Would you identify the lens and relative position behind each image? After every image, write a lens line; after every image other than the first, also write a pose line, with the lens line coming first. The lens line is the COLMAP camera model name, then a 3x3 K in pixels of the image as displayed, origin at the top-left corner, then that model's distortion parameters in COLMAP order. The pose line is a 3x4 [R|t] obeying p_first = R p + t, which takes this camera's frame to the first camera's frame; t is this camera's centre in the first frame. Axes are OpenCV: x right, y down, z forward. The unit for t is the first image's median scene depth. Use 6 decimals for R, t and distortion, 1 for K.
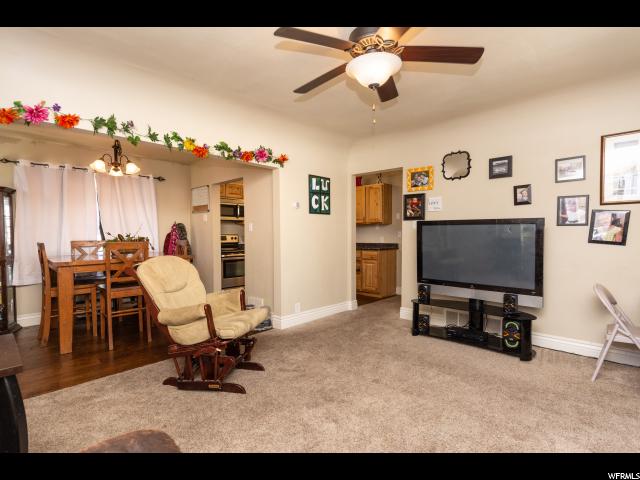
lens RADIAL K [[321.2, 0, 320.0], [0, 321.2, 240.0], [0, 0, 1]] dist [-0.001124, -0.000275]
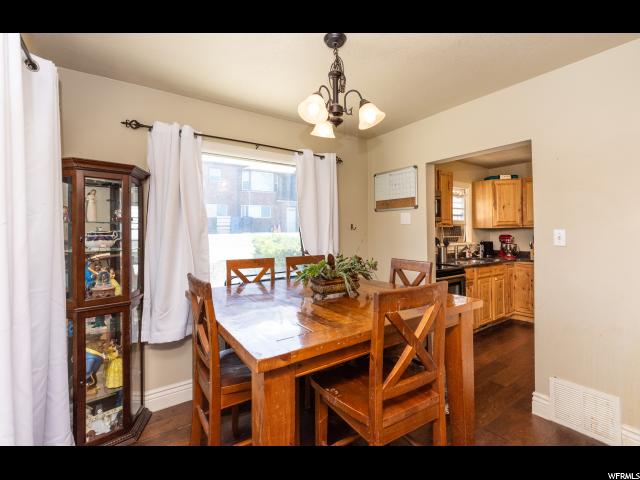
lens RADIAL K [[285.1, 0, 323.0], [0, 285.1, 223.0], [0, 0, 1]] dist [-0.000256, -0.000053]
pose [[0.981497, -0.003040, -0.191455, -0.539089], [-0.004377, 0.999257, -0.038302, -0.049487], [0.191429, 0.038431, 0.980754, 0.554134]]
